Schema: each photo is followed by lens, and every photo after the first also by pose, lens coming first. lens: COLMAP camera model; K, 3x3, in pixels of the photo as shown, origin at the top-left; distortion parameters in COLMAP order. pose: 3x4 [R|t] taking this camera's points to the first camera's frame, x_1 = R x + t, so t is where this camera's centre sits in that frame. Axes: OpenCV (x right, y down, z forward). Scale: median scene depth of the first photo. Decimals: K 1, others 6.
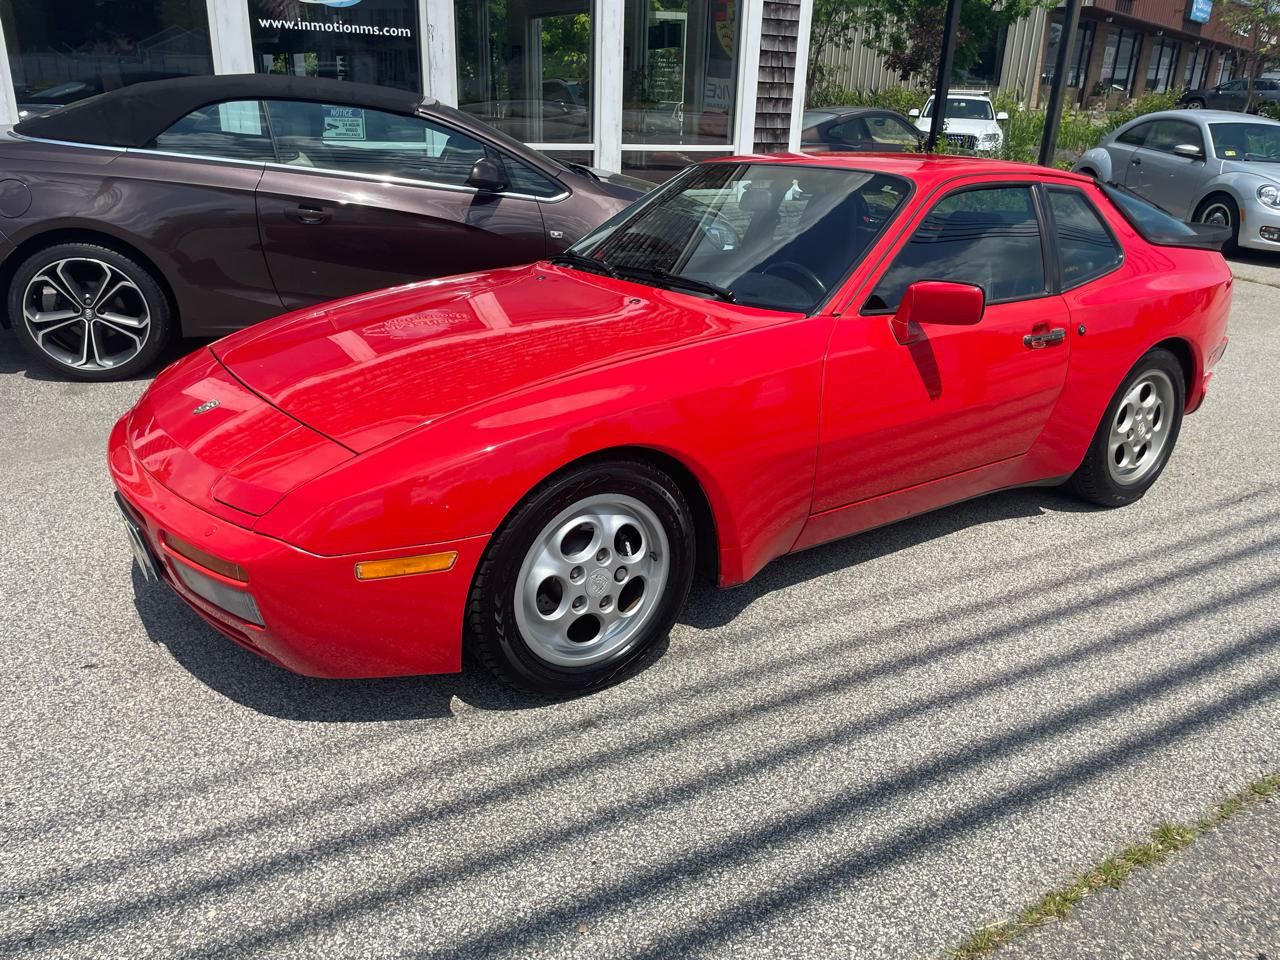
lens RADIAL K [[971.7, 0, 646.3], [0, 971.7, 474.1], [0, 0, 1]] dist [0.084178, -0.113299]
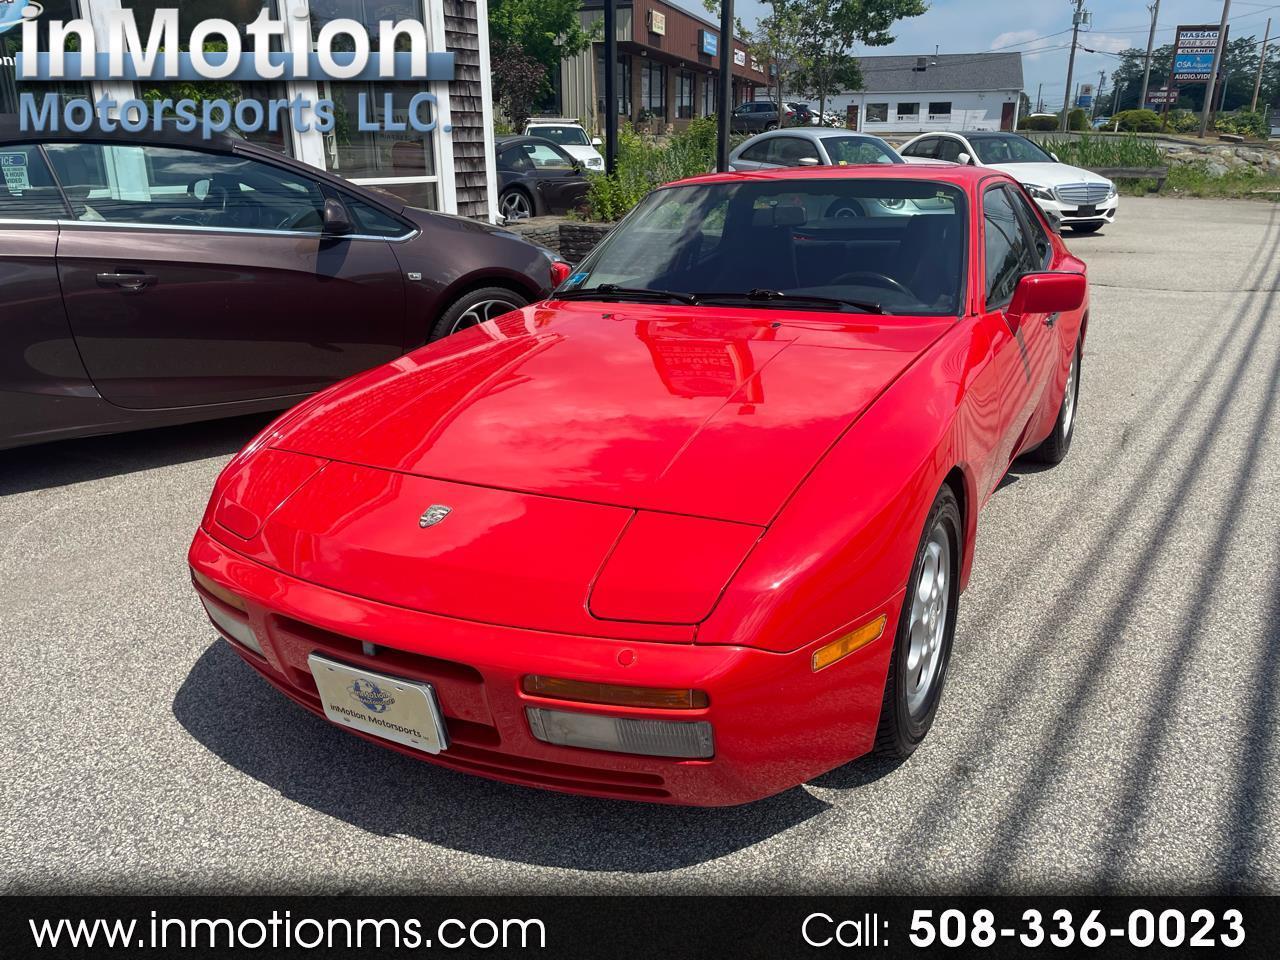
lens RADIAL K [[971.7, 0, 644.2], [0, 971.7, 458.7], [0, 0, 1]] dist [0.084178, -0.113299]
pose [[0.904066, -0.166250, 0.393733, -0.476044], [0.182862, 0.983127, -0.004760, -0.062721], [-0.386299, 0.076302, 0.919212, 0.172152]]
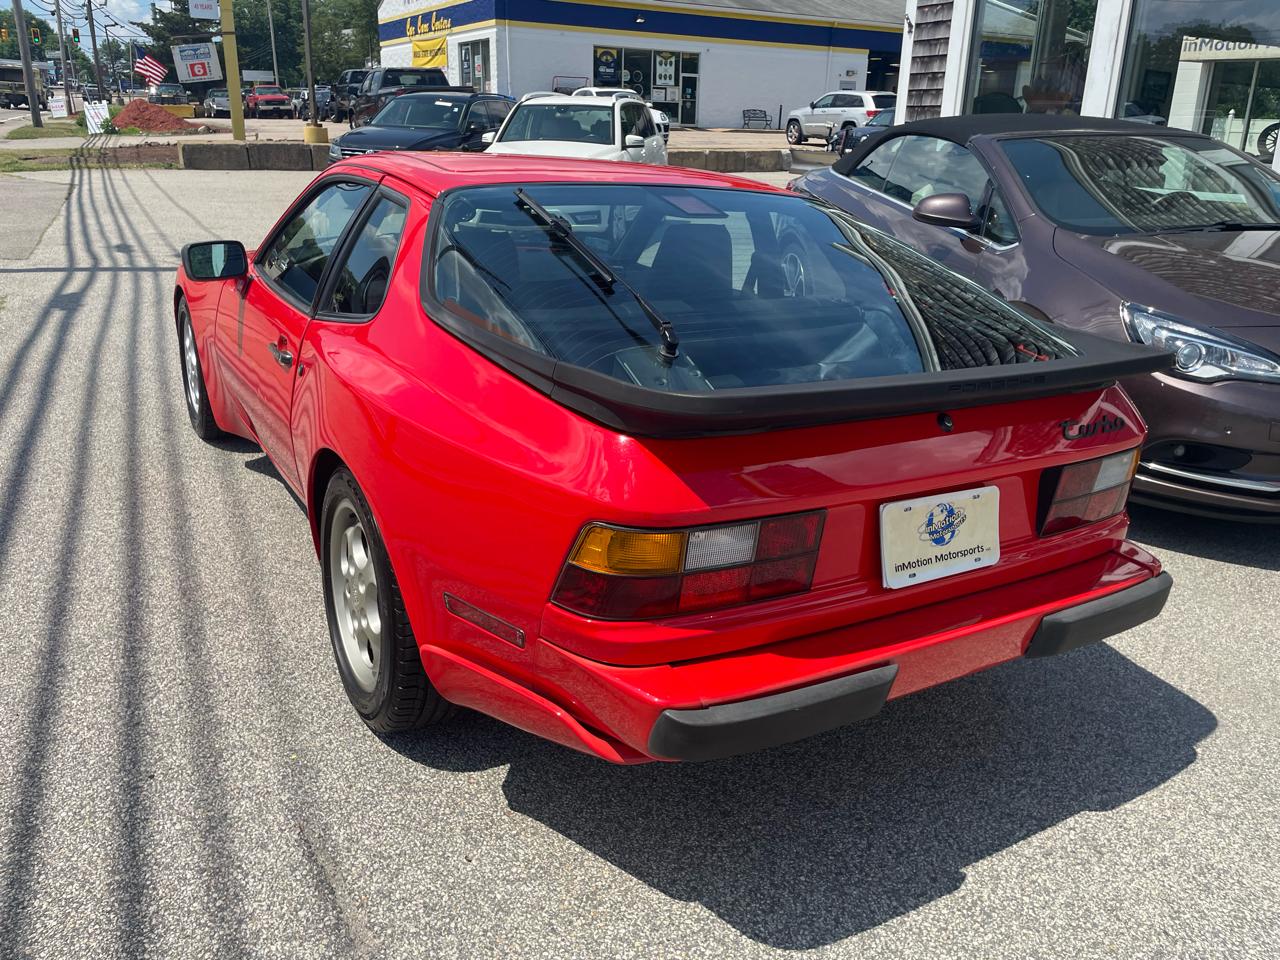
lens RADIAL K [[971.7, 0, 649.9], [0, 971.7, 467.6], [0, 0, 1]] dist [0.084178, -0.113299]
pose [[-0.070769, 0.293919, -0.953207, 1.220981], [-0.382819, 0.874424, 0.298048, -0.427504], [0.921109, 0.385998, 0.050636, 1.291348]]
